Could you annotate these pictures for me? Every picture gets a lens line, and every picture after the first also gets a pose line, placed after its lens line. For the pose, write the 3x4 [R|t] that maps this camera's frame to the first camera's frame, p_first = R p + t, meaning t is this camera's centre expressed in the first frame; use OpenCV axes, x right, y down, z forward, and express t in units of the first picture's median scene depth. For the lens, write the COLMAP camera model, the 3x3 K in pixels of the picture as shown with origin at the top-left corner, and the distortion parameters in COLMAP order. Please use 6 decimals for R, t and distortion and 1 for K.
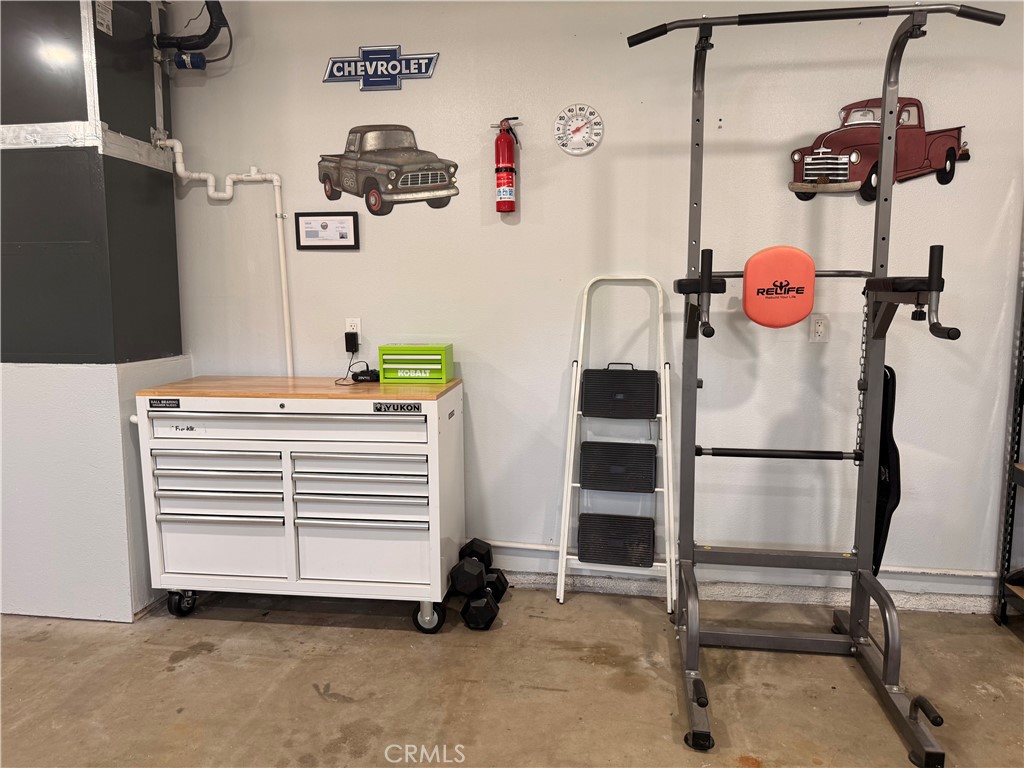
lens RADIAL K [[729.8, 0, 506.5], [0, 729.8, 393.7], [0, 0, 1]] dist [-0.007835, 0.000118]
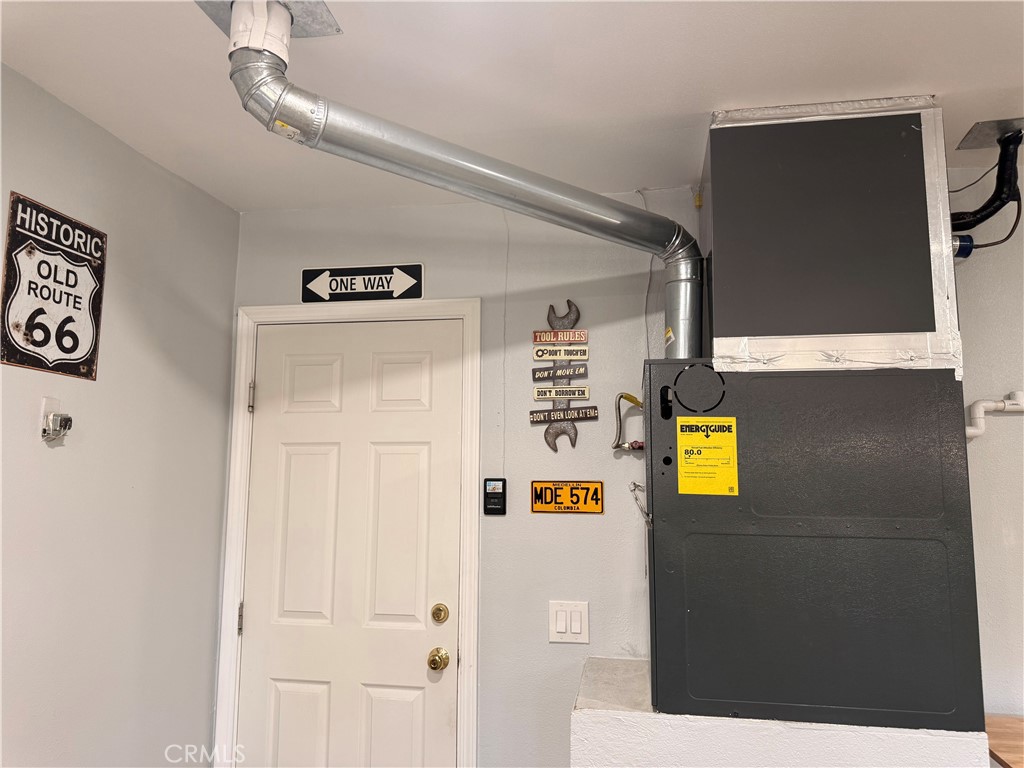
lens RADIAL K [[728.5, 0, 511.0], [0, 728.5, 394.4], [0, 0, 1]] dist [0.052964, -0.004826]
pose [[0.999440, 0.006111, -0.032895, -0.828841], [-0.013962, 0.969660, -0.244060, -0.139835], [0.030406, 0.244382, 0.969202, 0.331383]]
